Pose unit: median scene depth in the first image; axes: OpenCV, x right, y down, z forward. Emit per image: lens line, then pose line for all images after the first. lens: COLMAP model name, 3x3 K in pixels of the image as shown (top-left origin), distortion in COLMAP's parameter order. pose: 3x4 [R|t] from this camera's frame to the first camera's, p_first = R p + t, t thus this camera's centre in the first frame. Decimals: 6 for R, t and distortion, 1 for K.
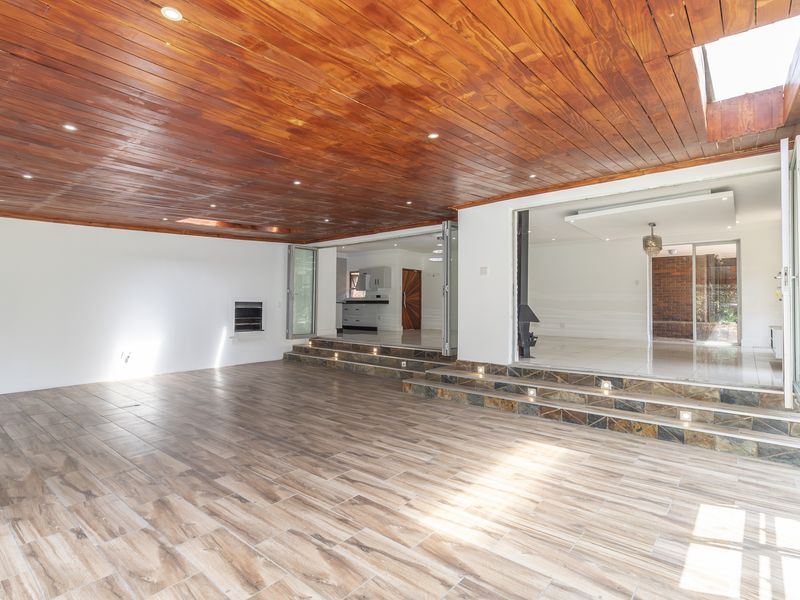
lens RADIAL K [[413.0, 0, 400.0], [0, 413.0, 300.0], [0, 0, 1]] dist [0.000088, 0.000518]
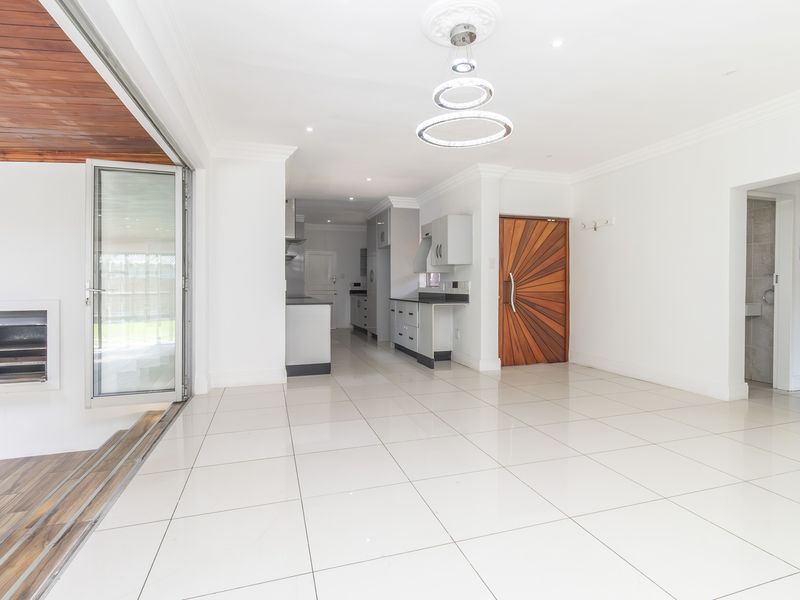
lens RADIAL K [[413.0, 0, 400.0], [0, 413.0, 300.0], [0, 0, 1]] dist [0.000088, 0.000518]
pose [[0.845262, 0.009902, -0.534260, 0.138052], [0.015918, 0.998918, 0.043697, -0.013027], [0.534114, -0.045440, 0.844190, 0.610870]]
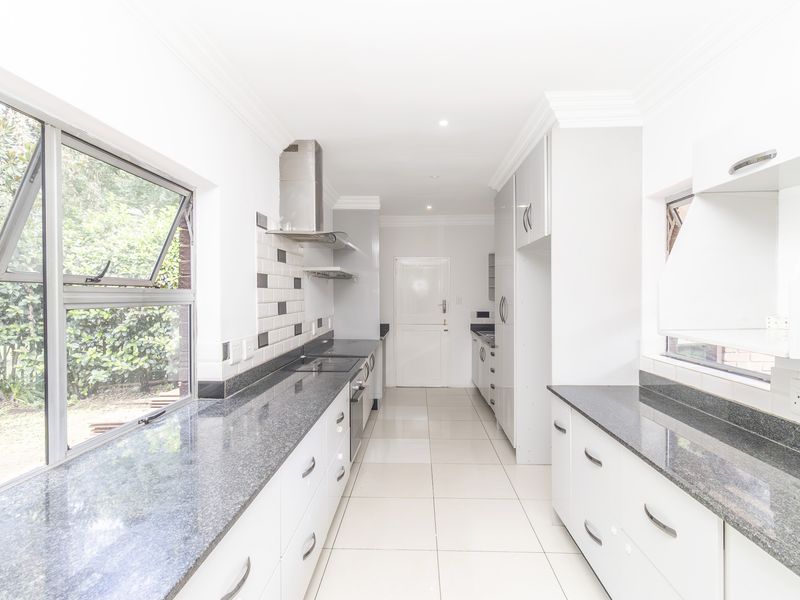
lens RADIAL K [[385.8, 0, 412.3], [0, 385.8, 298.6], [0, 0, 1]] dist [0.040600, 0.000252]
pose [[0.623074, -0.001365, -0.782162, -0.058653], [0.023949, 0.999563, 0.017334, -0.036406], [0.781796, -0.029532, 0.622835, 0.896687]]
